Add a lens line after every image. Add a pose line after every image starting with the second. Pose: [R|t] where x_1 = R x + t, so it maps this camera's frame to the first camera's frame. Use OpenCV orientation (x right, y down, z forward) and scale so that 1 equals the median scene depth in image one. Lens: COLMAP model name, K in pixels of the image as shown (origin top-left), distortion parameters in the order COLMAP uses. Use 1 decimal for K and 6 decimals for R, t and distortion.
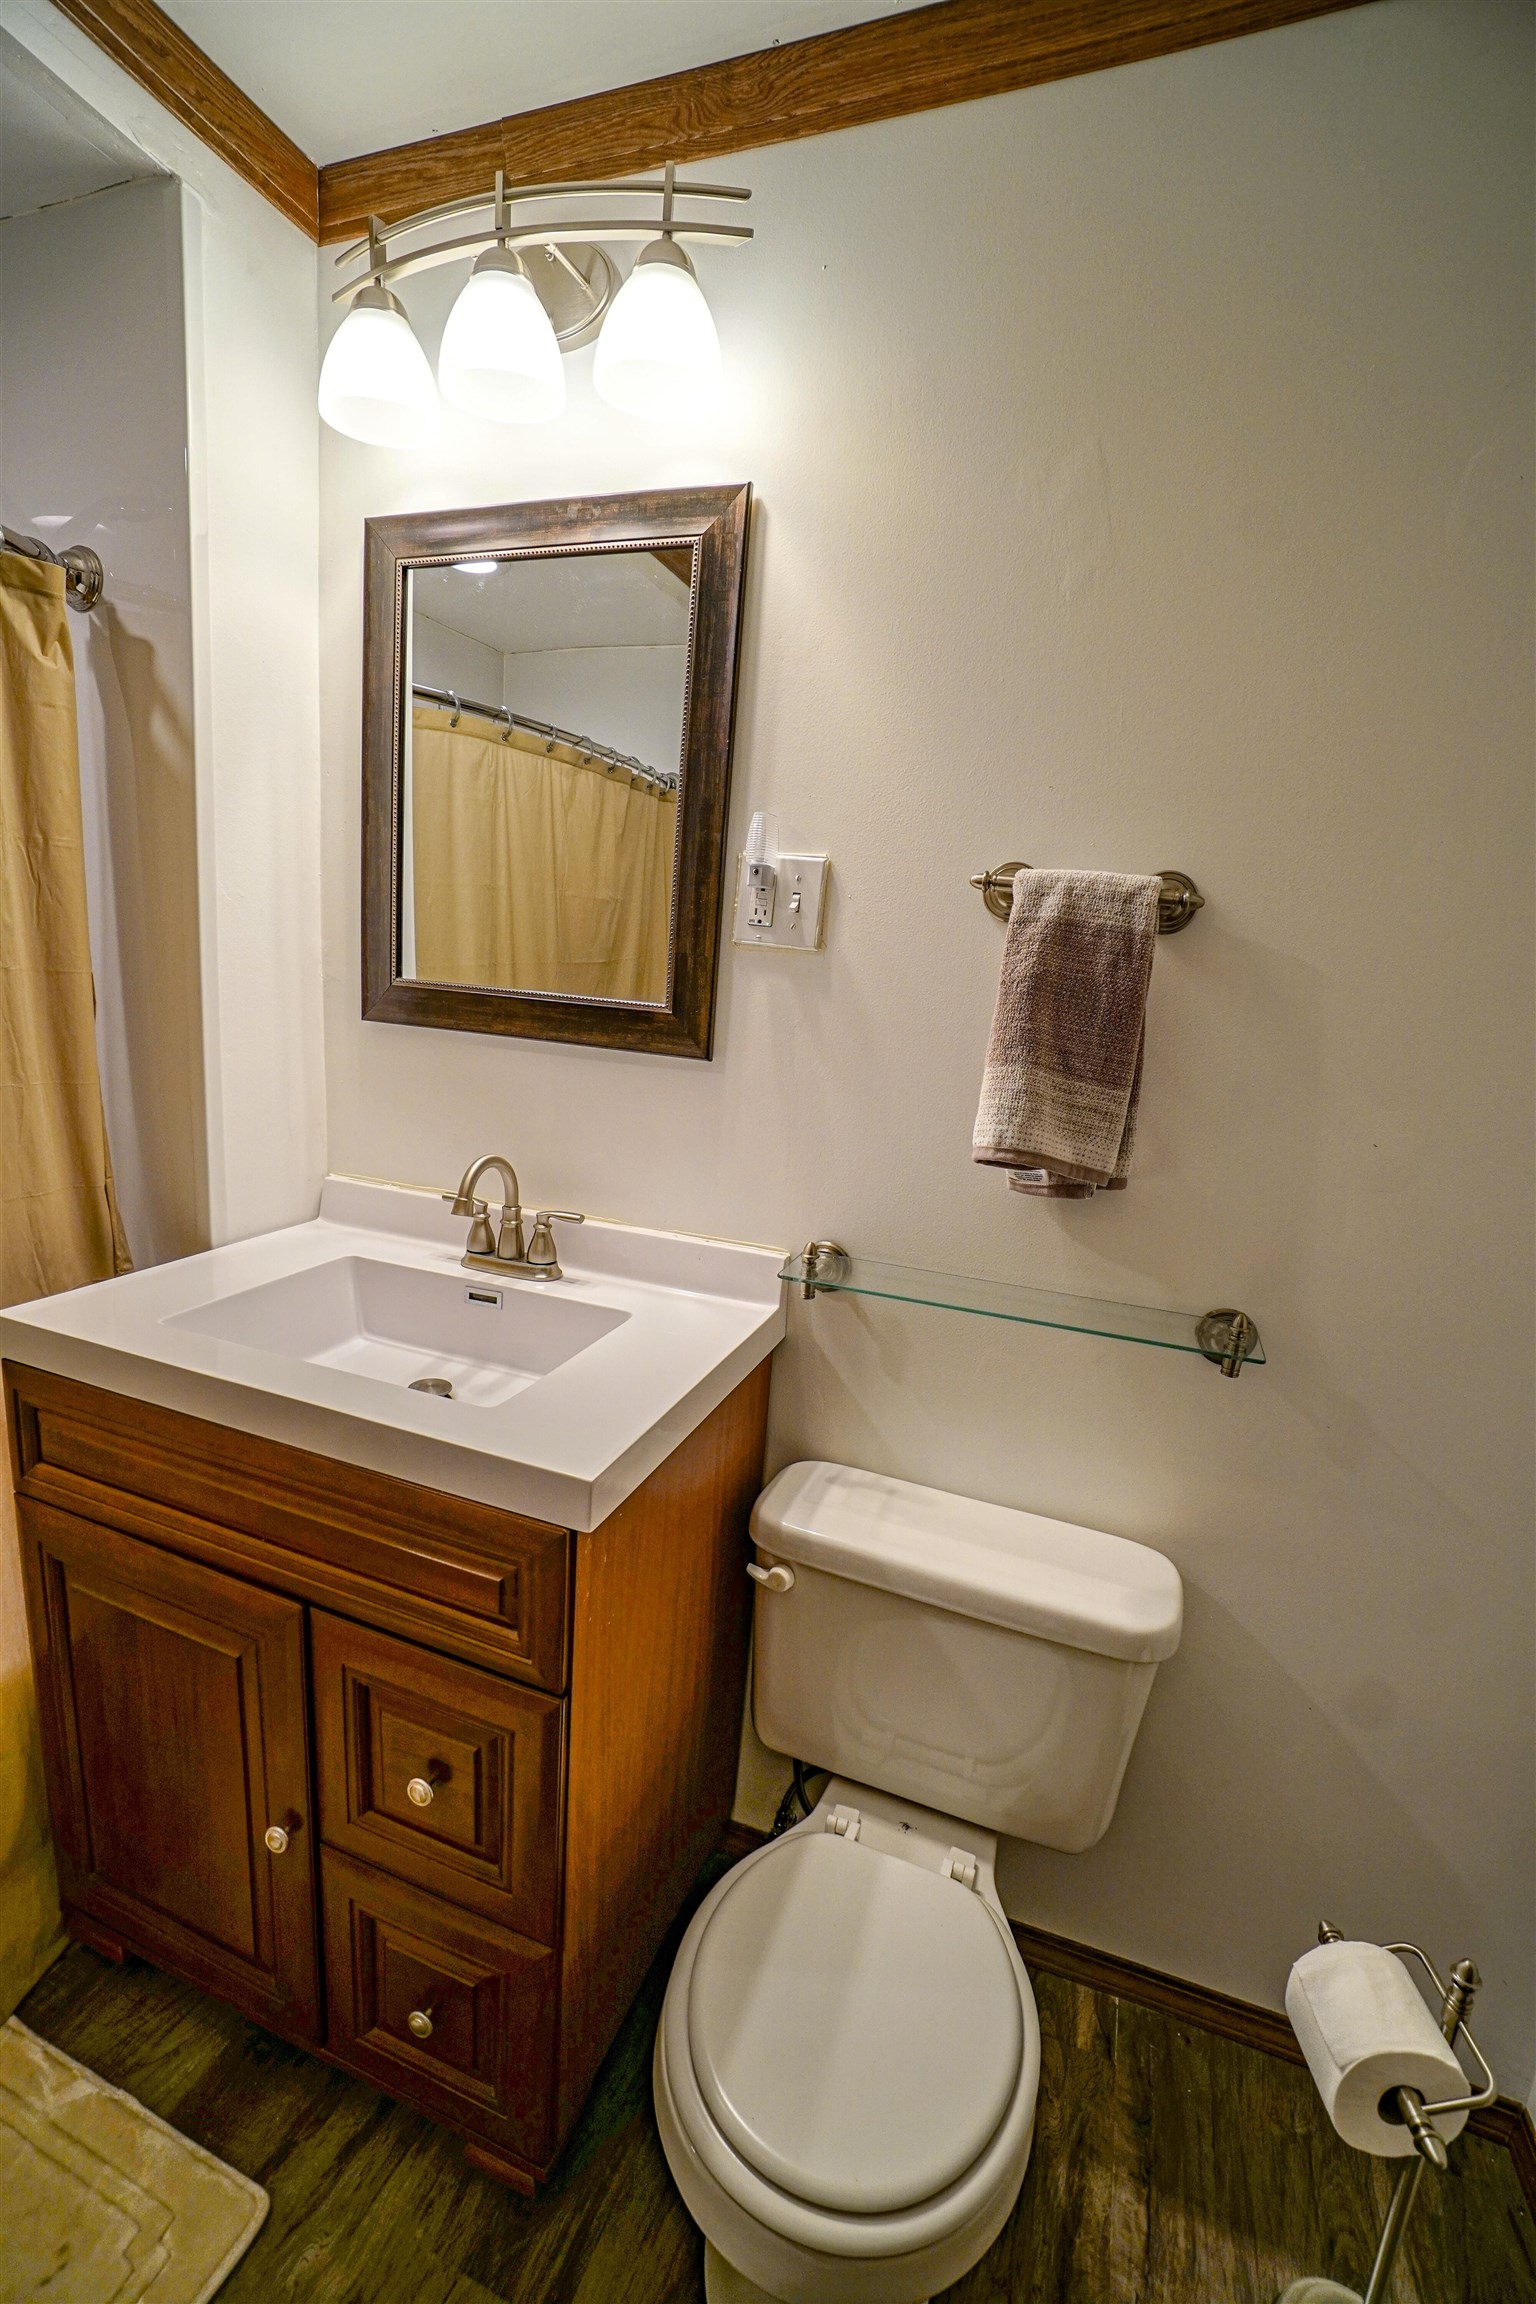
lens RADIAL K [[911.9, 0, 768.0], [0, 911.9, 1152.0], [0, 0, 1]] dist [-0.061343, 0.019345]
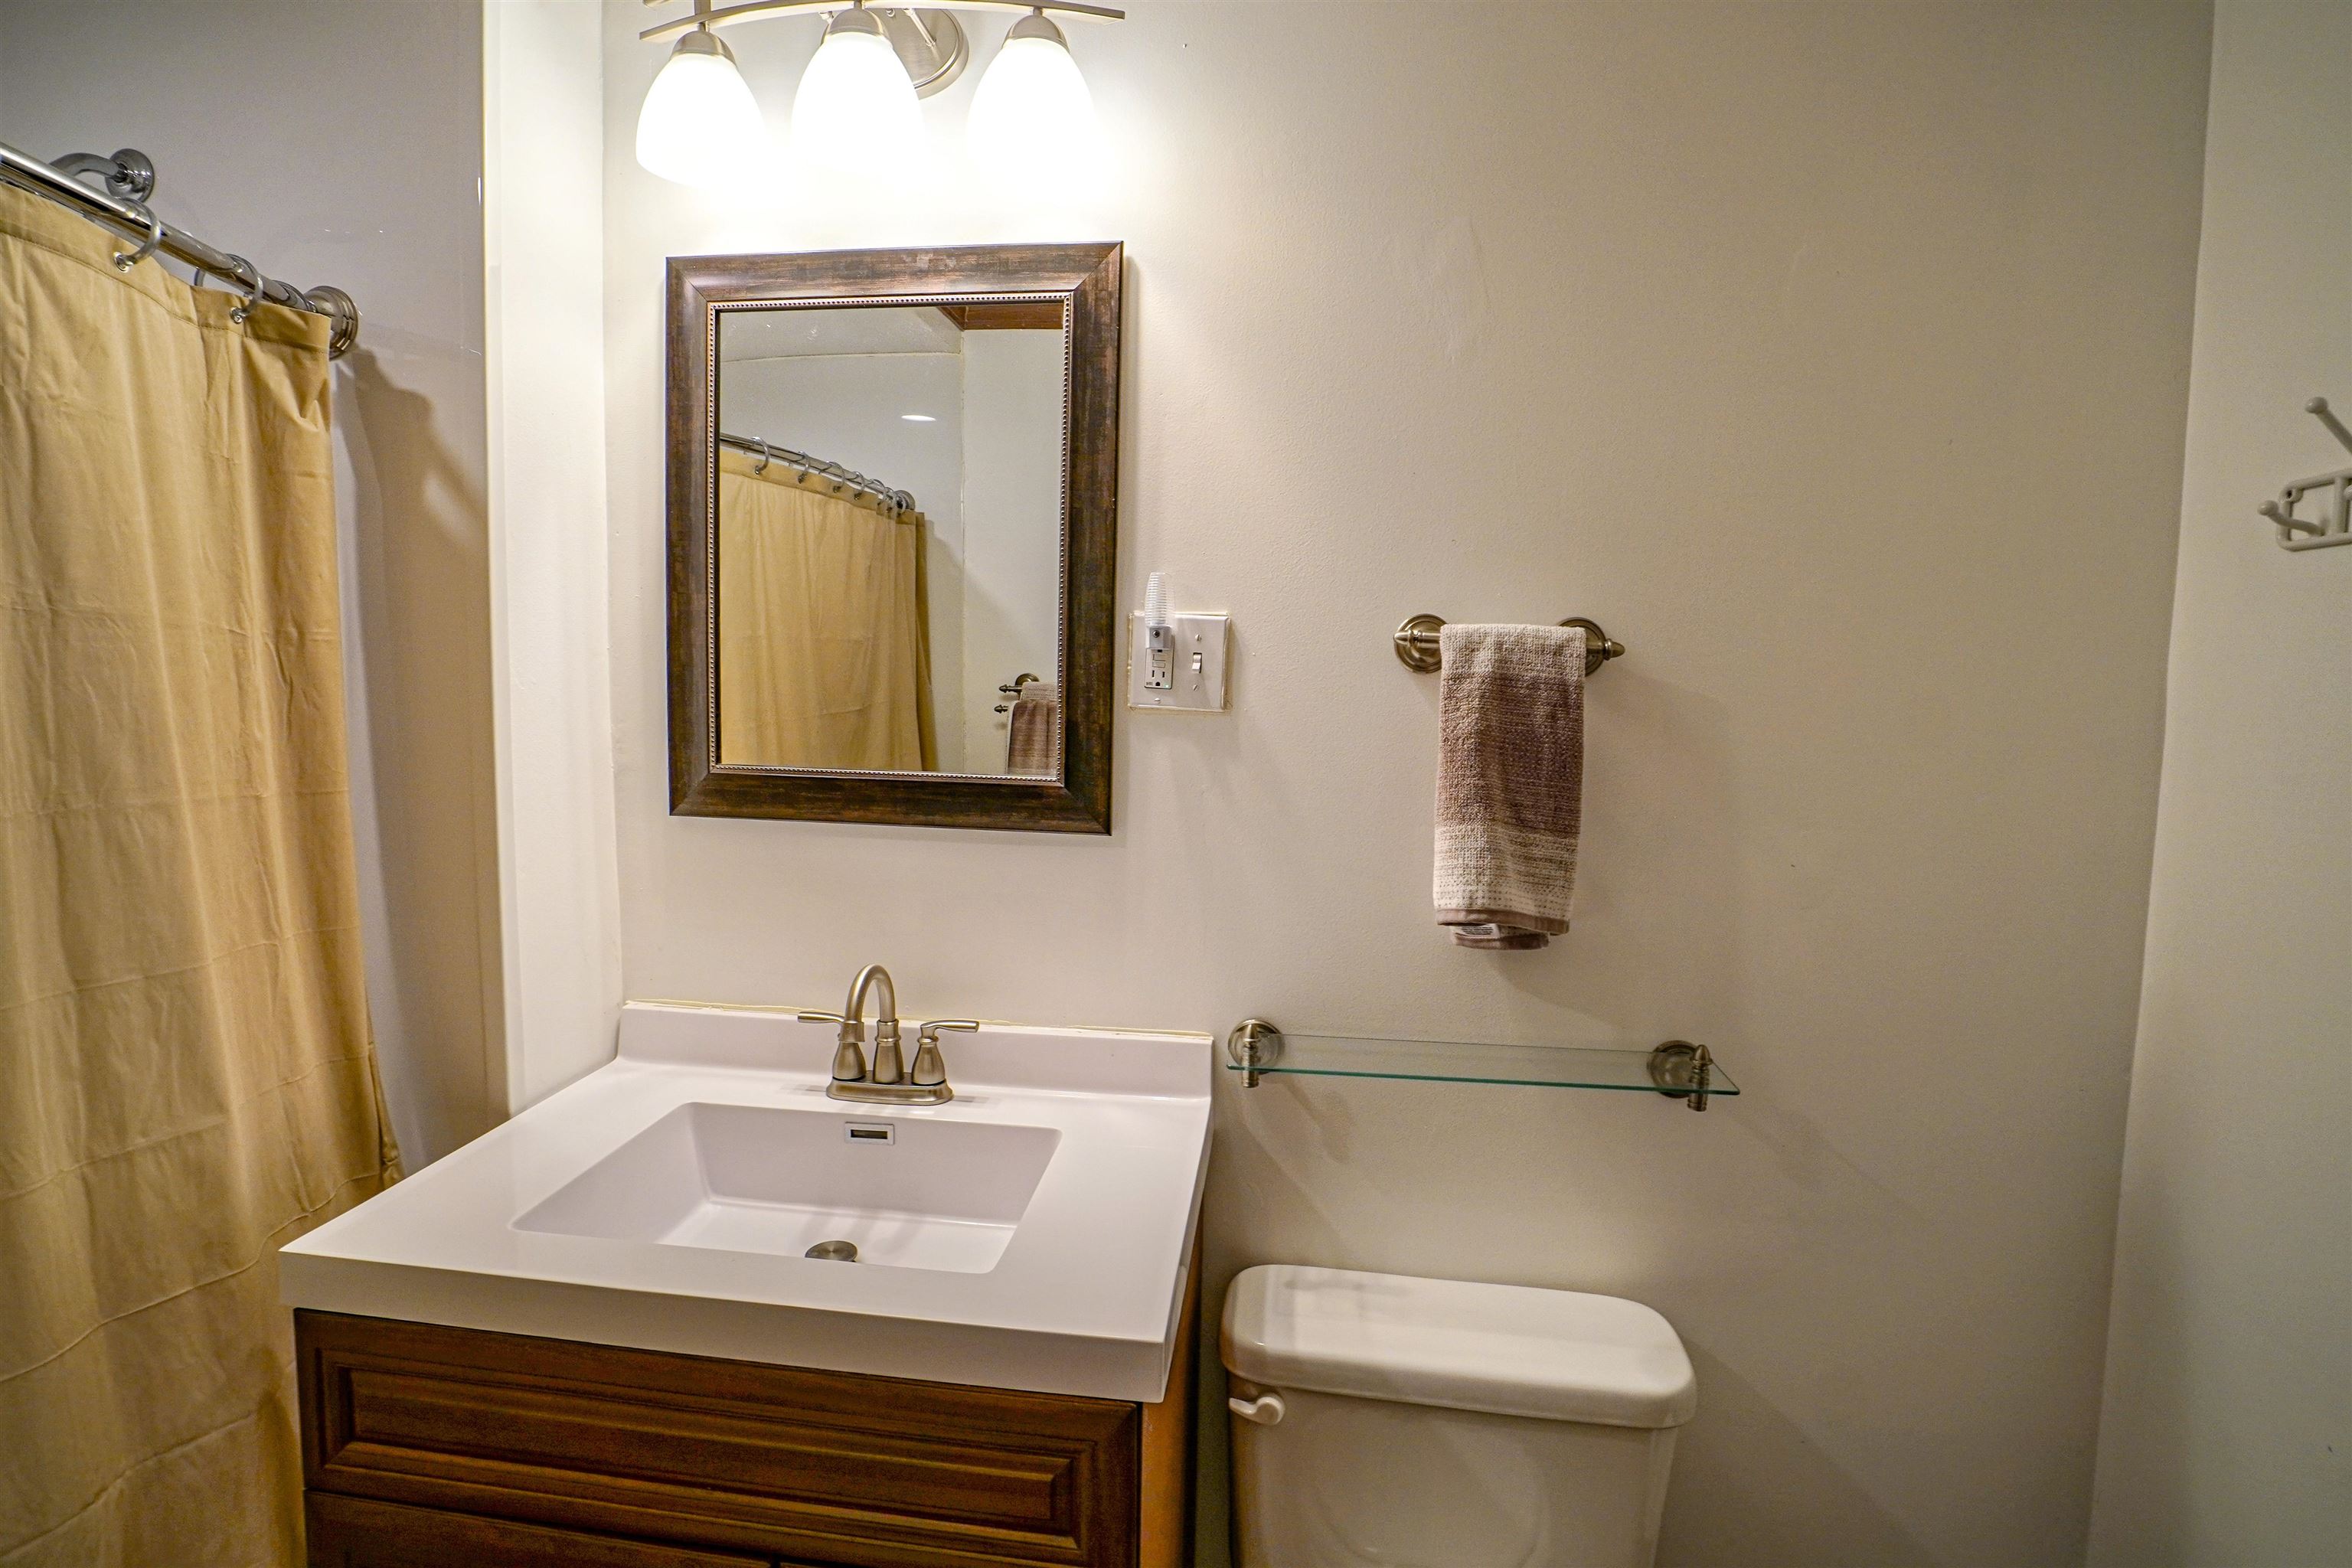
lens RADIAL K [[1034.6, 0, 1143.0], [0, 1034.6, 764.3], [0, 0, 1]] dist [-0.065459, 0.023961]
pose [[0.978679, -0.074736, 0.191315, -0.243580], [0.095418, 0.990273, -0.101268, -0.067616], [-0.181885, 0.117363, 0.976291, -0.029183]]
